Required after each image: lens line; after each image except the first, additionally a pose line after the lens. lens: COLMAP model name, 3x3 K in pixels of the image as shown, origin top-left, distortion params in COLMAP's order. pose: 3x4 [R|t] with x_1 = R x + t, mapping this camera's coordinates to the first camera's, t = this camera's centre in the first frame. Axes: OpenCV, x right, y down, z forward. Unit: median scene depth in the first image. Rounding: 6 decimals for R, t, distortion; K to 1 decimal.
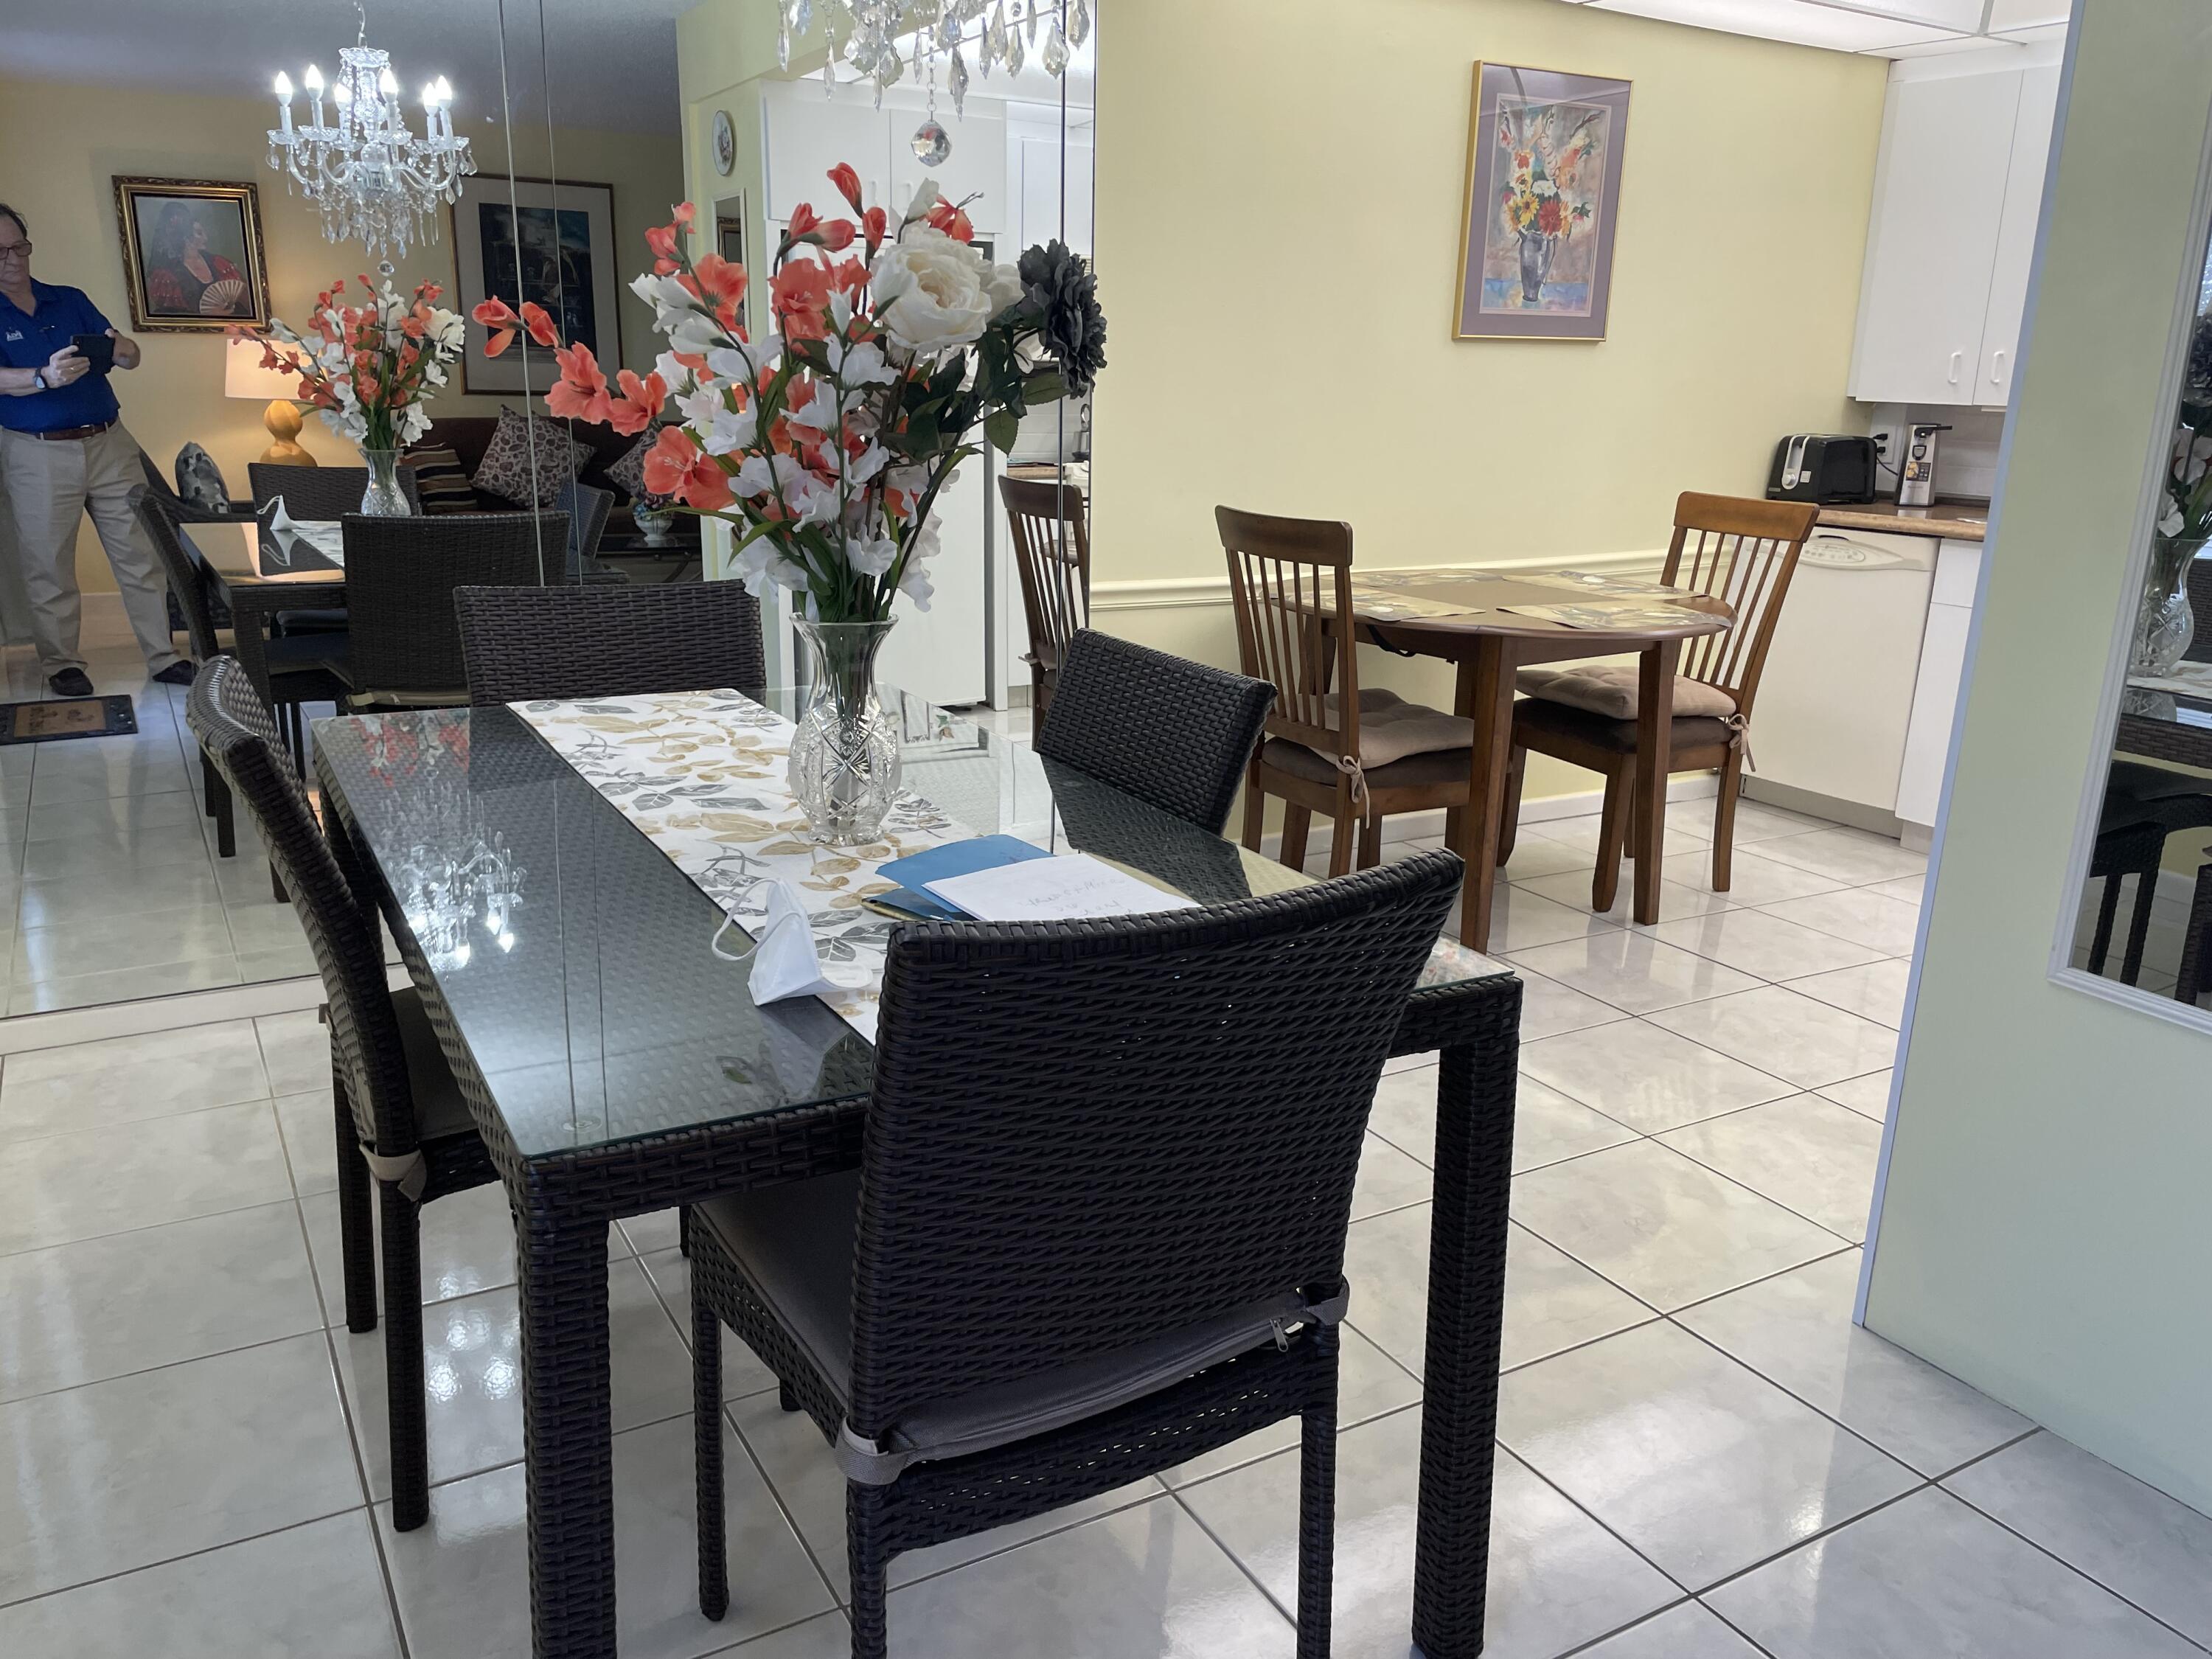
lens RADIAL K [[1672.6, 0, 1088.0], [0, 1672.6, 832.0], [0, 0, 1]] dist [0.082029, -0.108827]
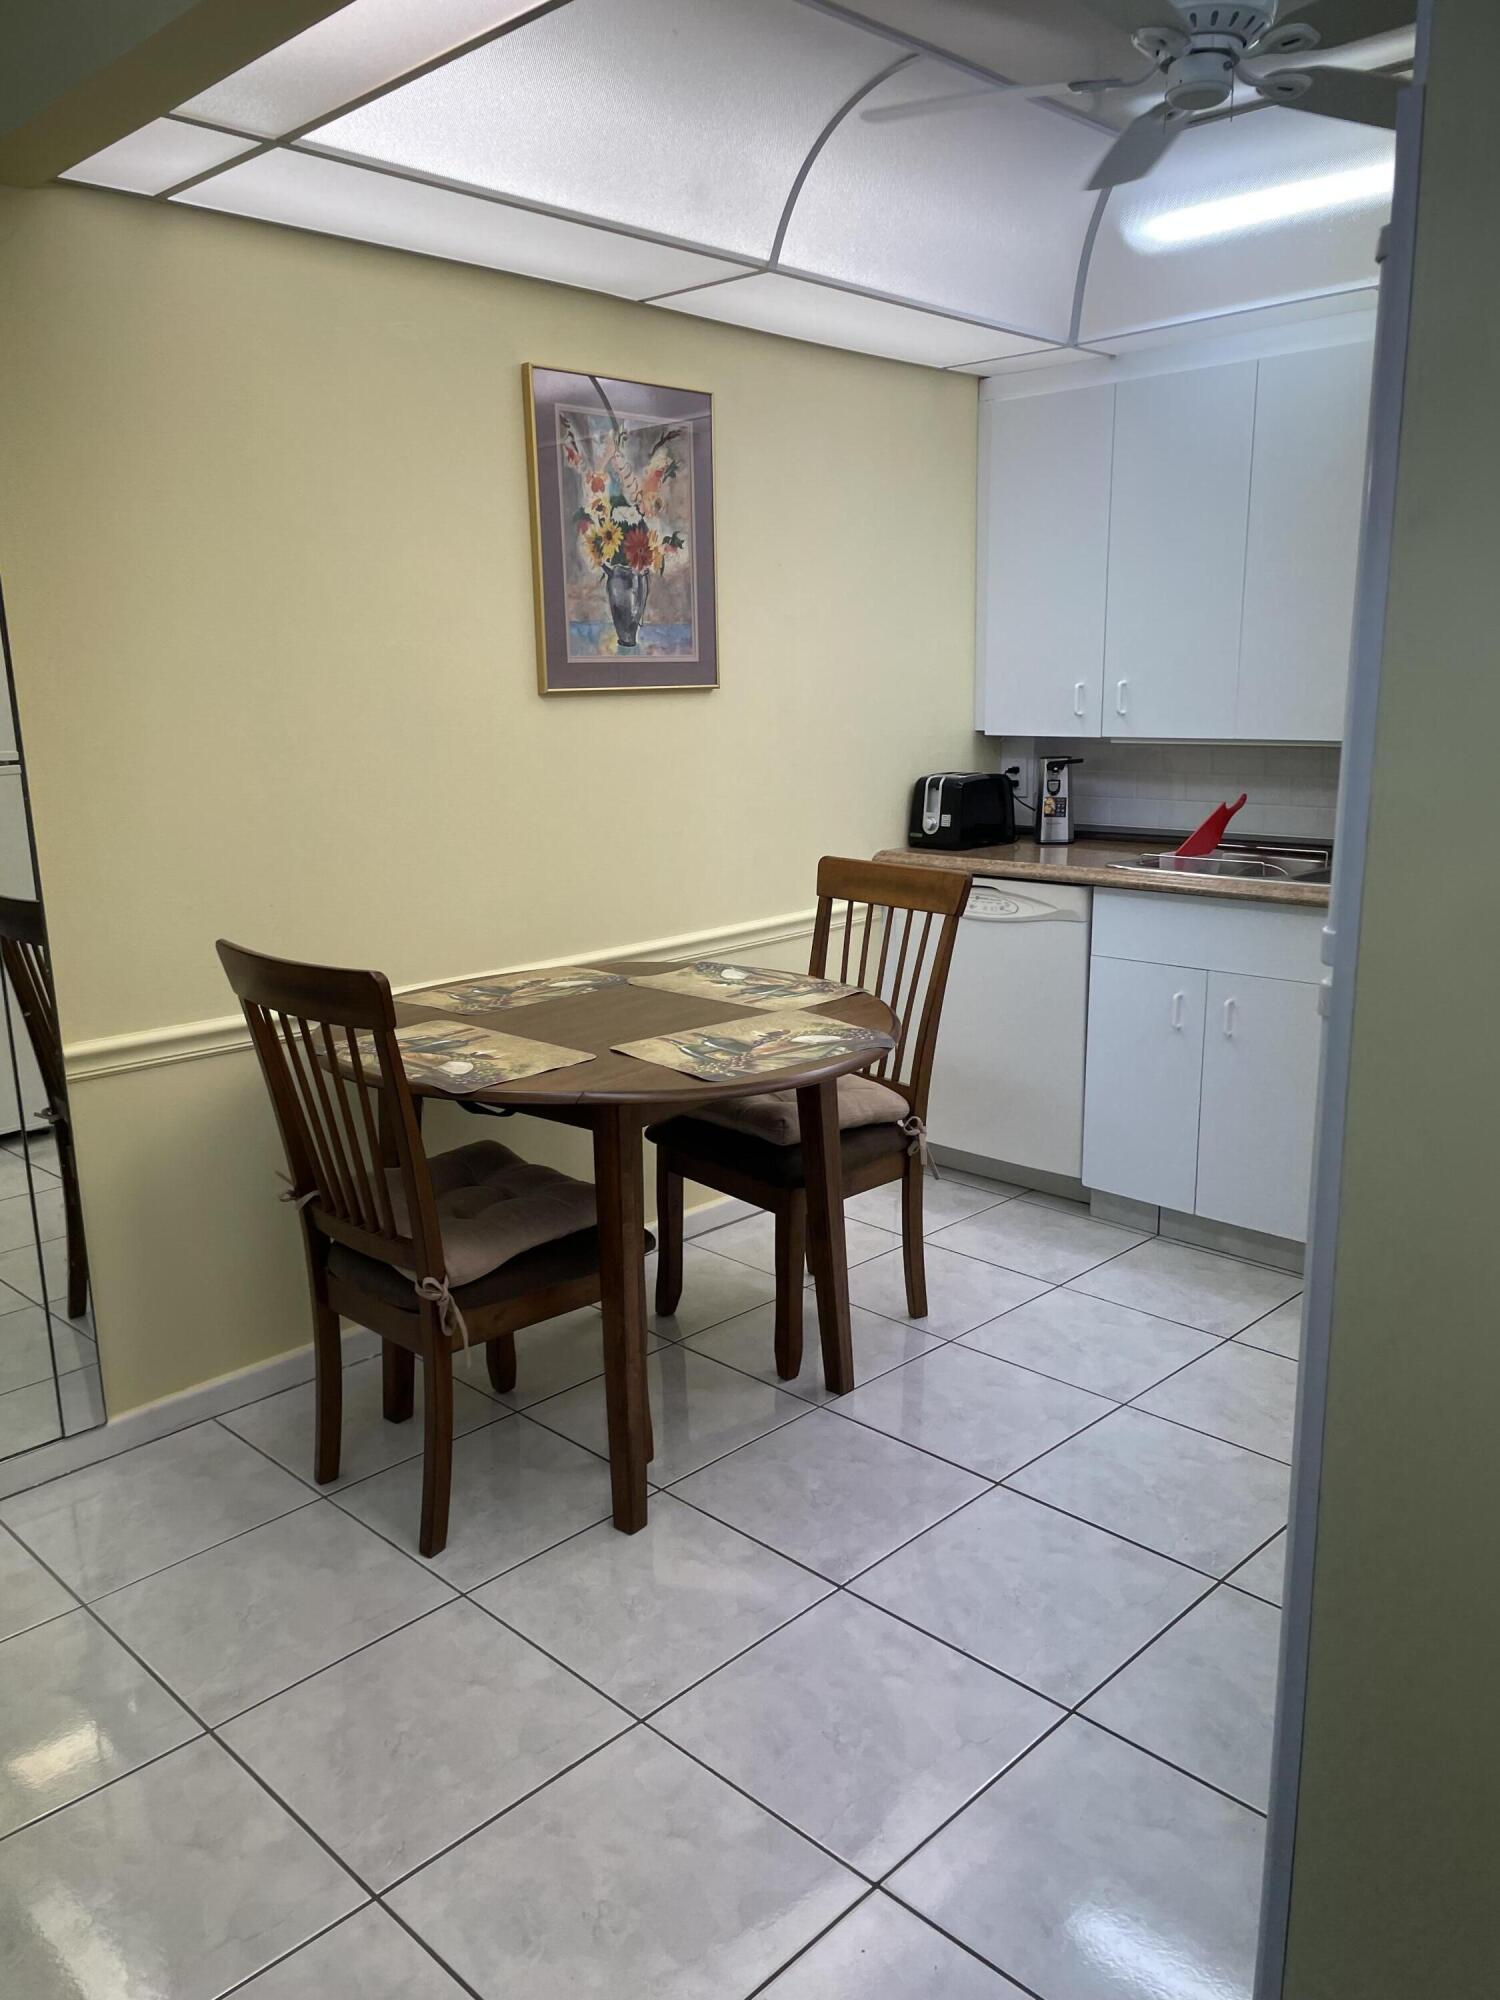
lens RADIAL K [[1512.3, 0, 738.7], [0, 1512.3, 1006.2], [0, 0, 1]] dist [0.082029, -0.108827]
pose [[0.961747, -0.095992, 0.256572, 0.104030], [0.110319, 0.993008, -0.042008, -0.097752], [-0.250746, 0.068706, 0.965612, 0.265669]]
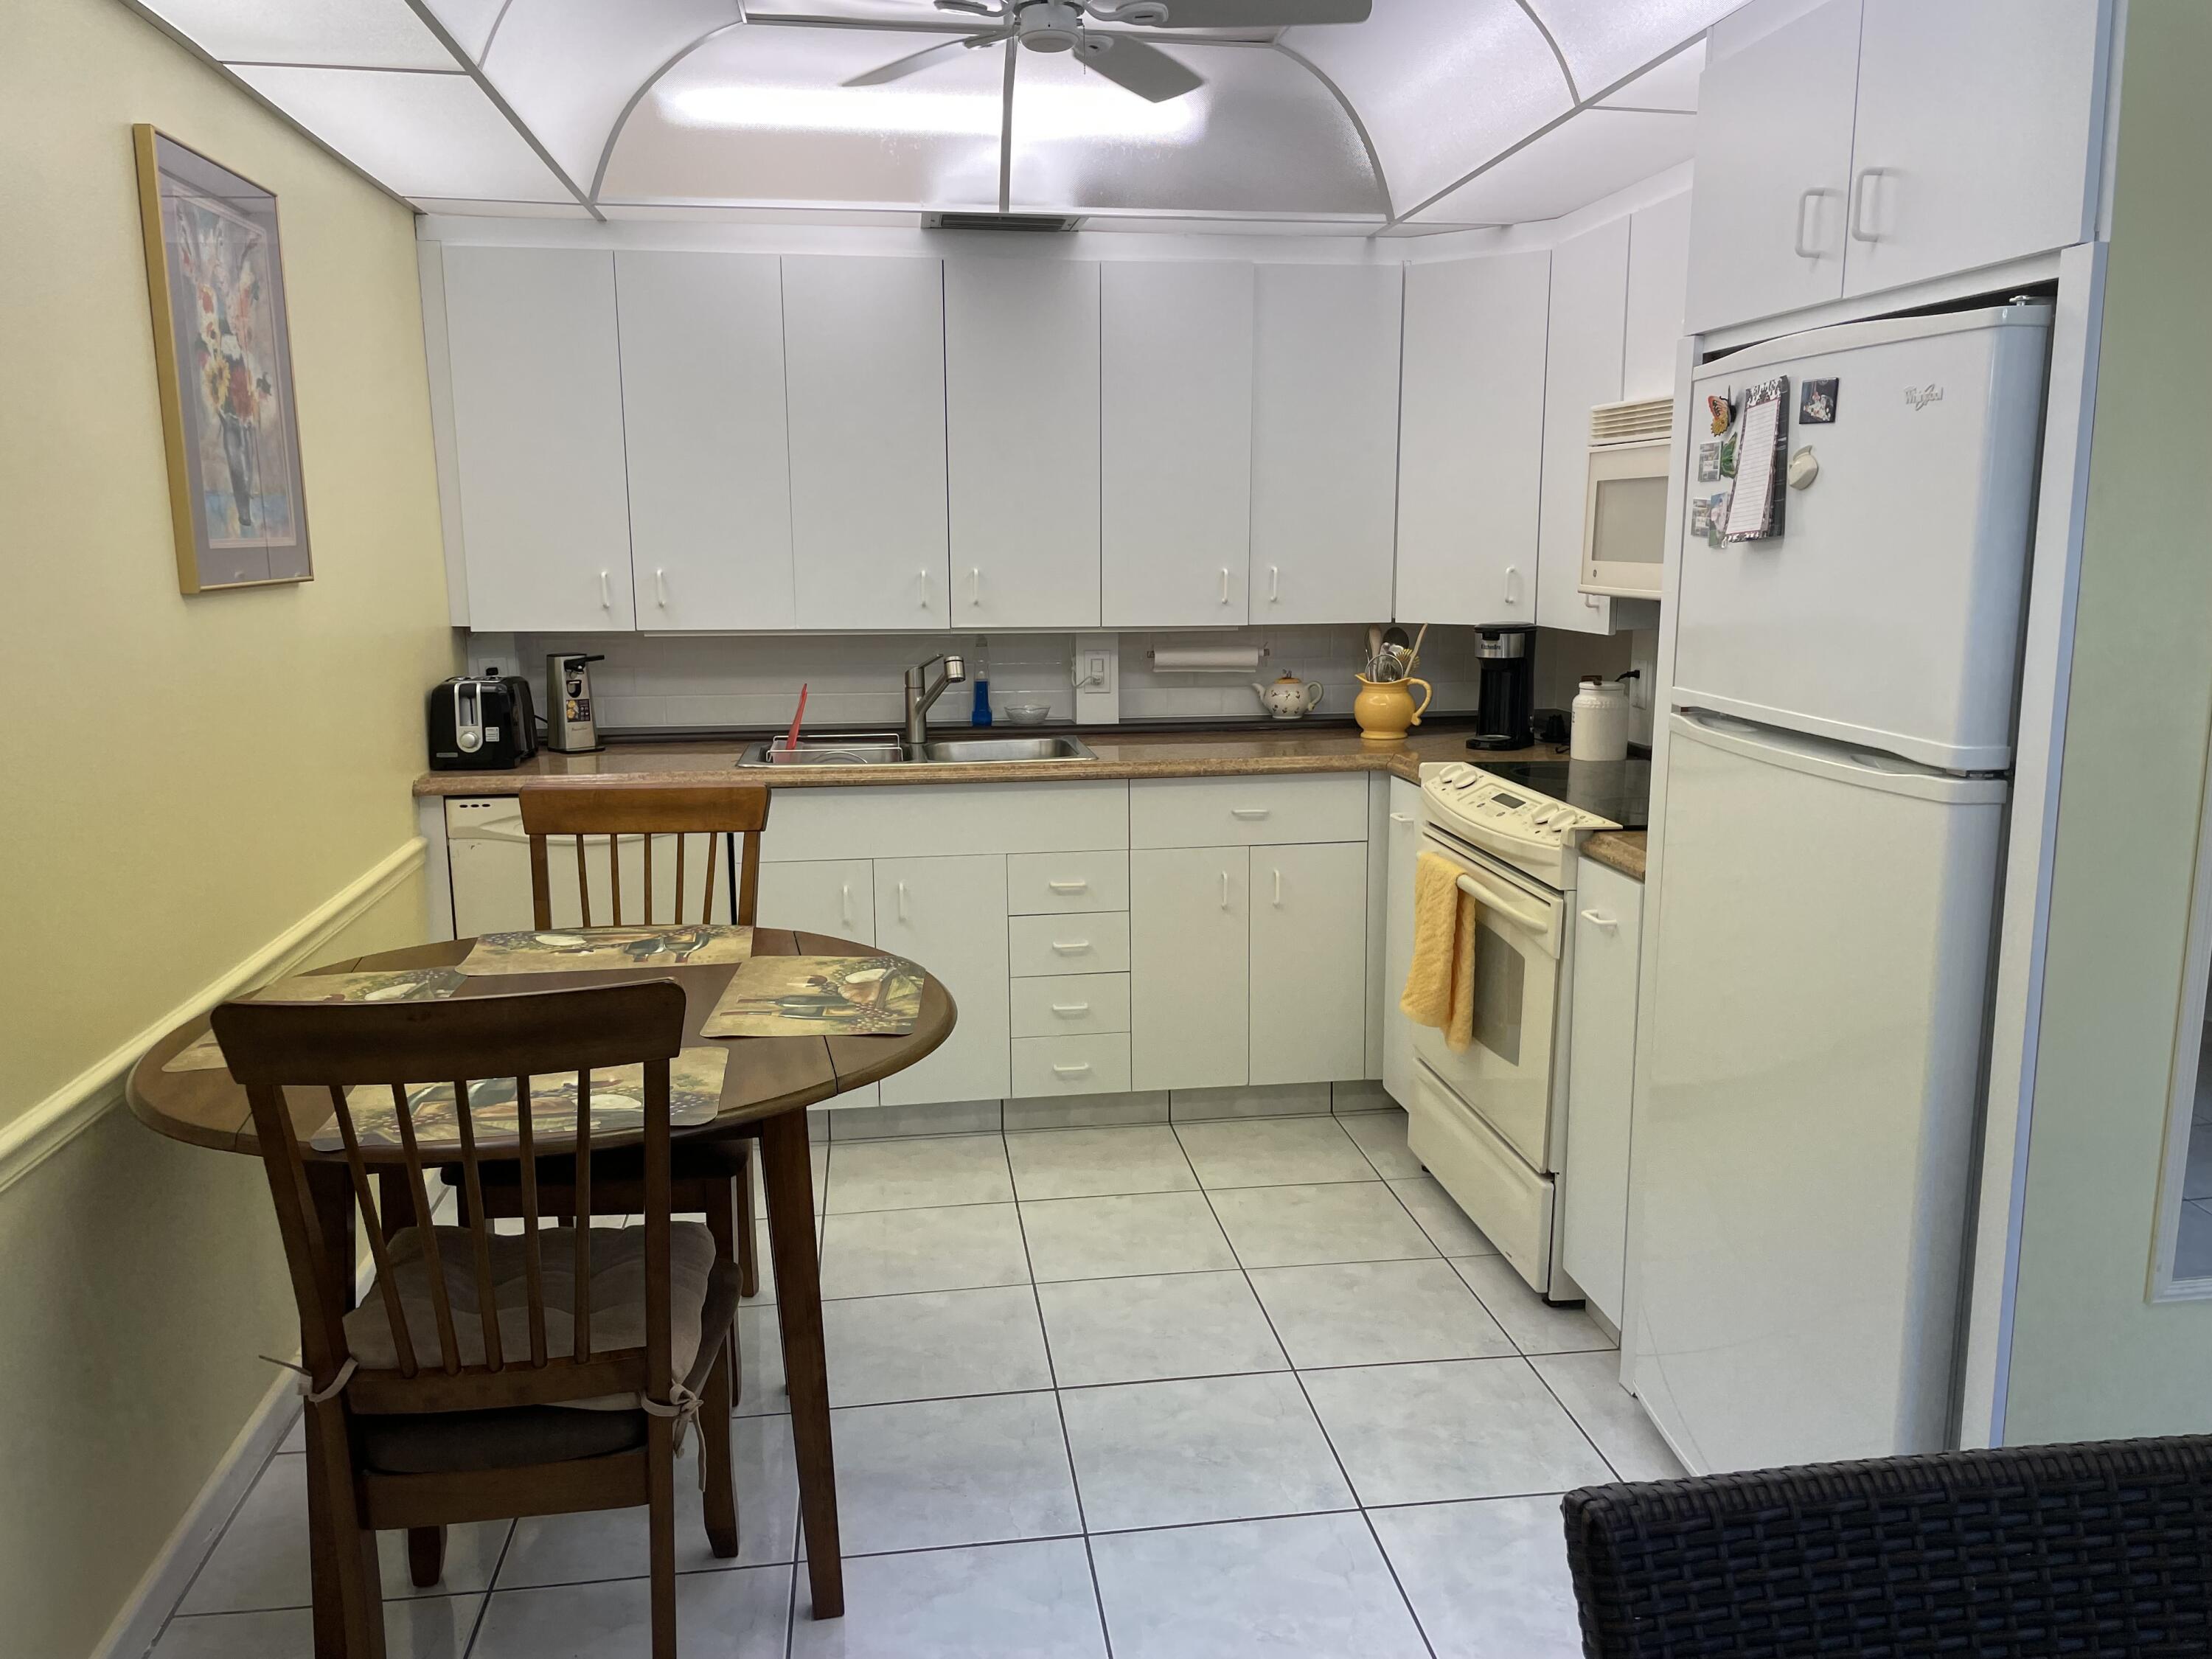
lens RADIAL K [[1672.6, 0, 1107.4], [0, 1672.6, 828.4], [0, 0, 1]] dist [0.082029, -0.108827]
pose [[0.366471, -0.187419, 0.911358, -0.205384], [0.263054, 0.960411, 0.091729, -0.186699], [-0.892470, 0.206120, 0.401264, 0.508773]]
